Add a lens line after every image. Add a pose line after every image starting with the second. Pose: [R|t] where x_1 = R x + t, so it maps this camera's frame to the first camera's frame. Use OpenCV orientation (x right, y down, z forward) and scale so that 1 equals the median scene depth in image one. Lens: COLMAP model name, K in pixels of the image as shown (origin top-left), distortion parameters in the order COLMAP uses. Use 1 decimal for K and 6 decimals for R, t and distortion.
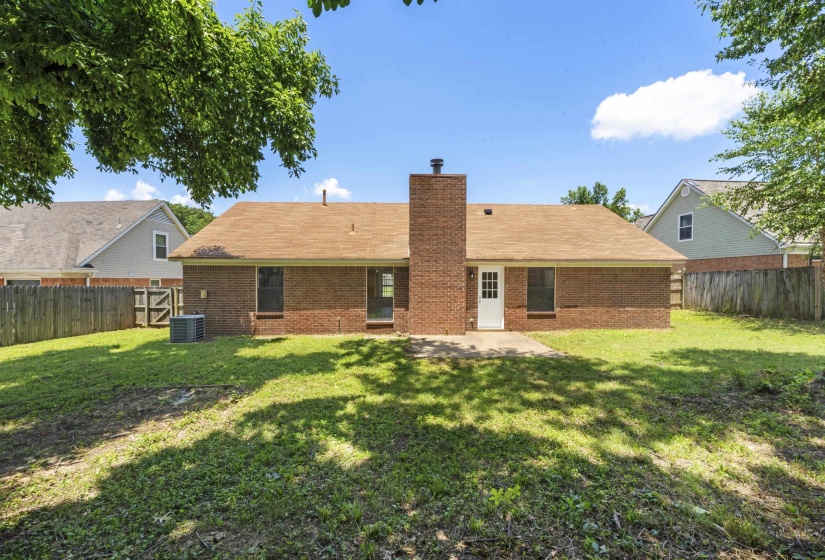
lens RADIAL K [[335.8, 0, 410.6], [0, 335.8, 280.8], [0, 0, 1]] dist [-0.008870, 0.001475]
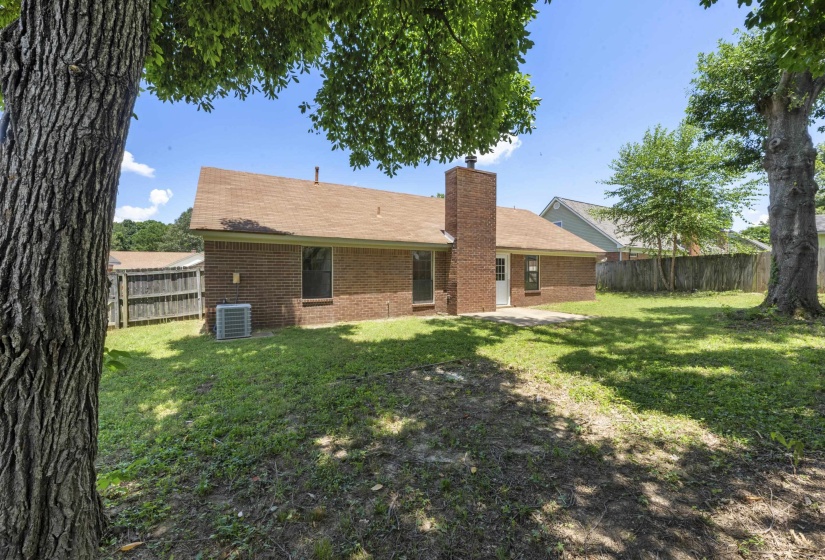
lens RADIAL K [[335.8, 0, 409.2], [0, 335.8, 278.4], [0, 0, 1]] dist [-0.008870, 0.001475]
pose [[0.884184, -0.008084, 0.467069, -0.613838], [0.007311, 0.999967, 0.003467, 0.039617], [-0.467081, 0.000350, 0.884214, 0.104623]]
